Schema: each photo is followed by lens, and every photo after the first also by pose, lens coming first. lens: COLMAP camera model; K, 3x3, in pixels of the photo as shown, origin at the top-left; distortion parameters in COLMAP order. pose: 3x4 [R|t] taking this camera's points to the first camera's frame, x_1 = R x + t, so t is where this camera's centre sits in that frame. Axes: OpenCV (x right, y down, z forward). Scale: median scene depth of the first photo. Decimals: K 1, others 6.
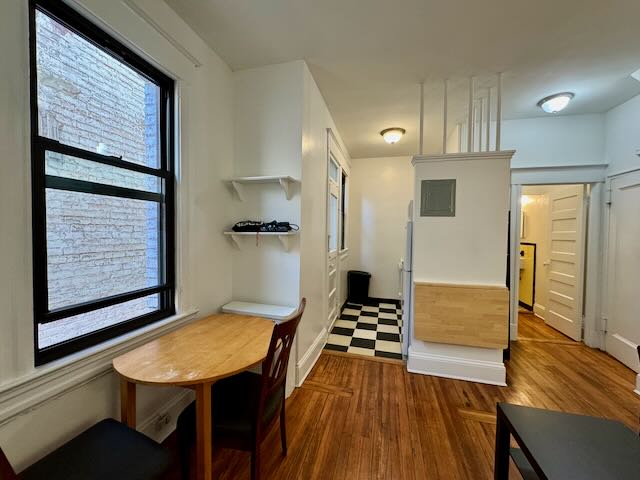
lens RADIAL K [[255.1, 0, 320.0], [0, 255.1, 240.0], [0, 0, 1]] dist [-0.000977, -0.000170]
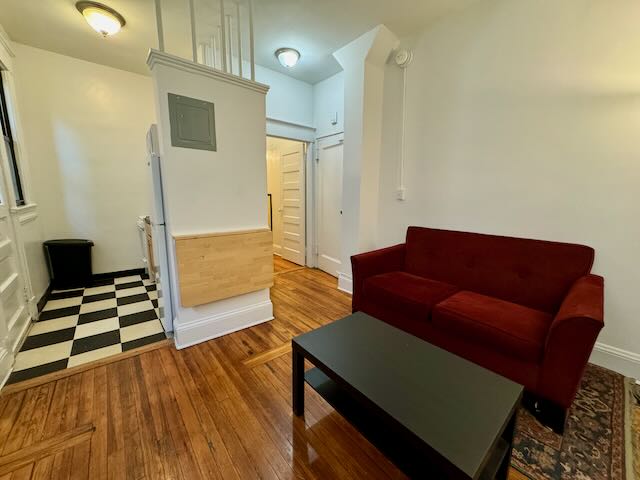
lens RADIAL K [[255.1, 0, 320.0], [0, 255.1, 240.0], [0, 0, 1]] dist [-0.000977, -0.000170]
pose [[0.583837, -0.144975, 0.798822, 0.018928], [0.020285, 0.986225, 0.164160, 0.055310], [-0.811617, -0.079638, 0.578736, 0.196568]]
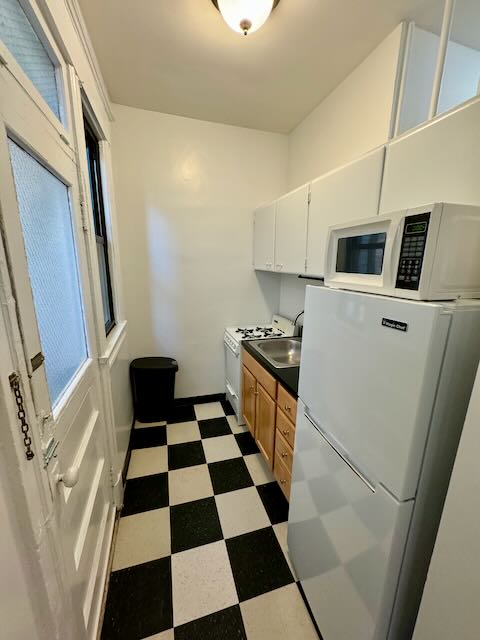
lens RADIAL K [[255.1, 0, 240.0], [0, 255.1, 320.0], [0, 0, 1]] dist [-0.000977, -0.000170]
pose [[0.854422, -0.114903, 0.506715, 0.094417], [0.009831, 0.978641, 0.205340, -0.105372], [-0.519487, -0.170466, 0.837302, 0.897897]]
